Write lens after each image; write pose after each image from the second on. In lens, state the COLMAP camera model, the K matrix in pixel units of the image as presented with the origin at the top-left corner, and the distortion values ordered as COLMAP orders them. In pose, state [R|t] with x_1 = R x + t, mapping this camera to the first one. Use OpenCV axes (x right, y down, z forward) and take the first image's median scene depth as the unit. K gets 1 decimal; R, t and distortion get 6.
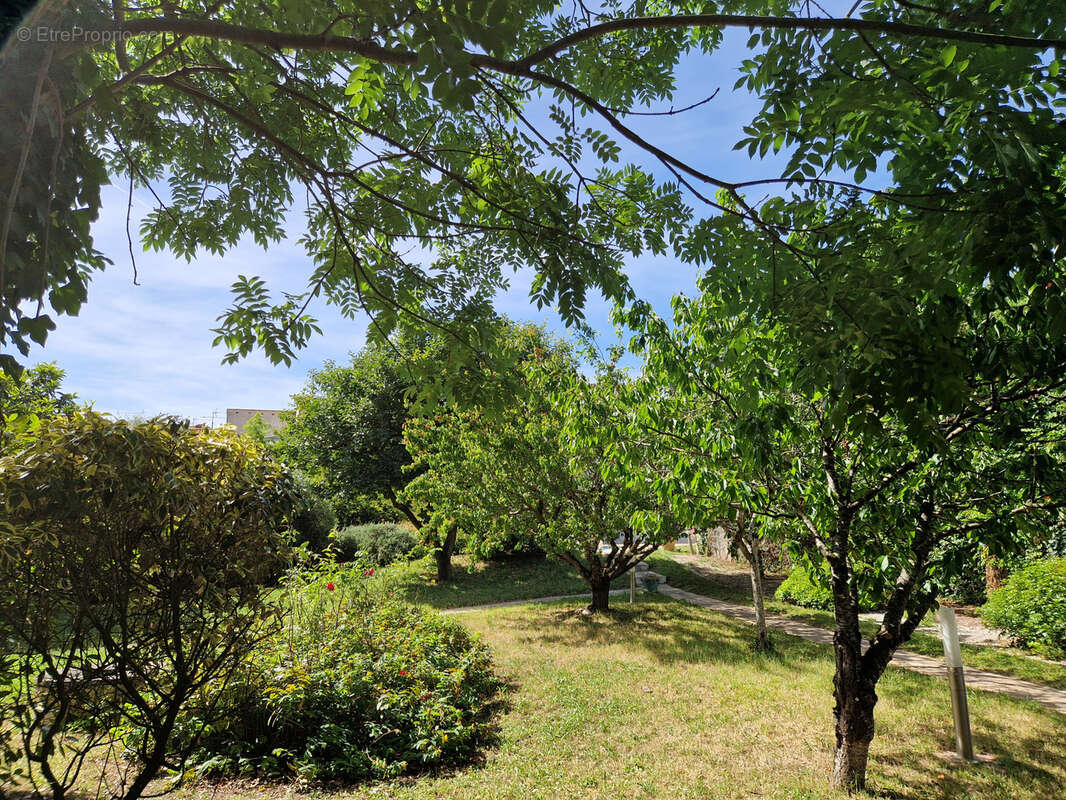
lens RADIAL K [[717.5, 0, 533.0], [0, 717.5, 400.0], [0, 0, 1]] dist [0.062455, -0.001924]
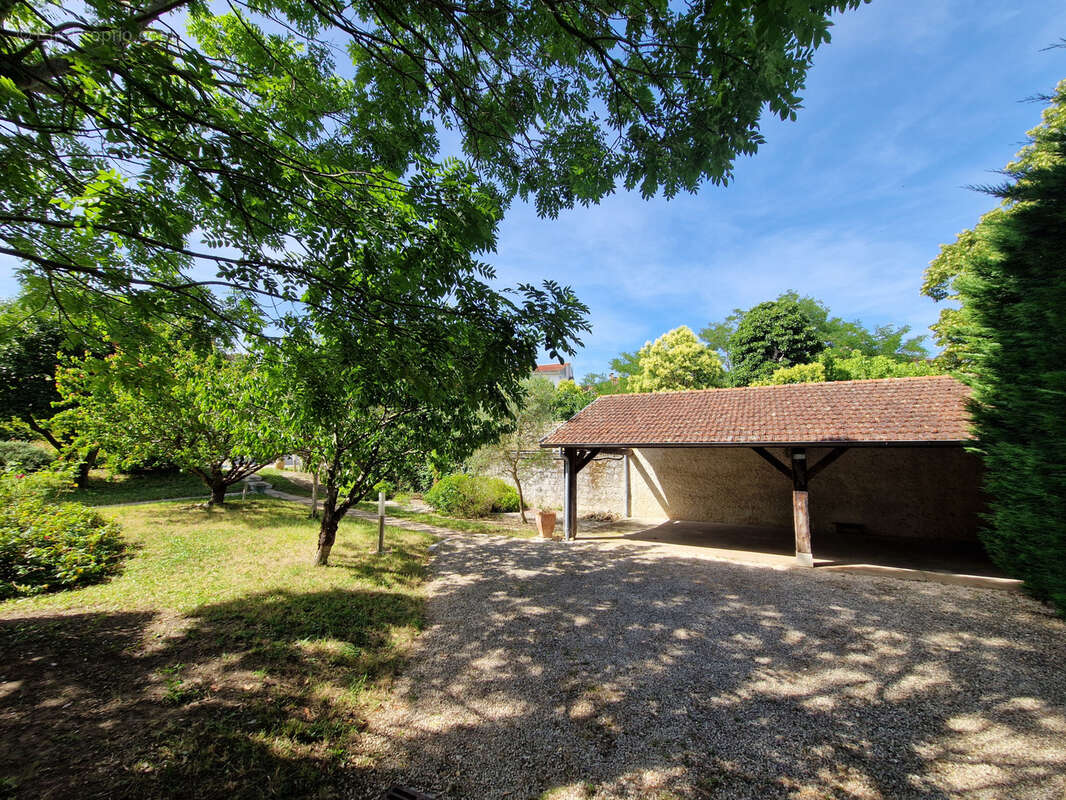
lens RADIAL K [[435.2, 0, 534.0], [0, 435.2, 403.5], [0, 0, 1]] dist [-0.000130, -0.000341]
pose [[0.774307, 0.114397, 0.622385, 0.010865], [-0.146272, 0.989244, 0.000149, -0.038054], [-0.615673, -0.091153, 0.782712, -0.194284]]
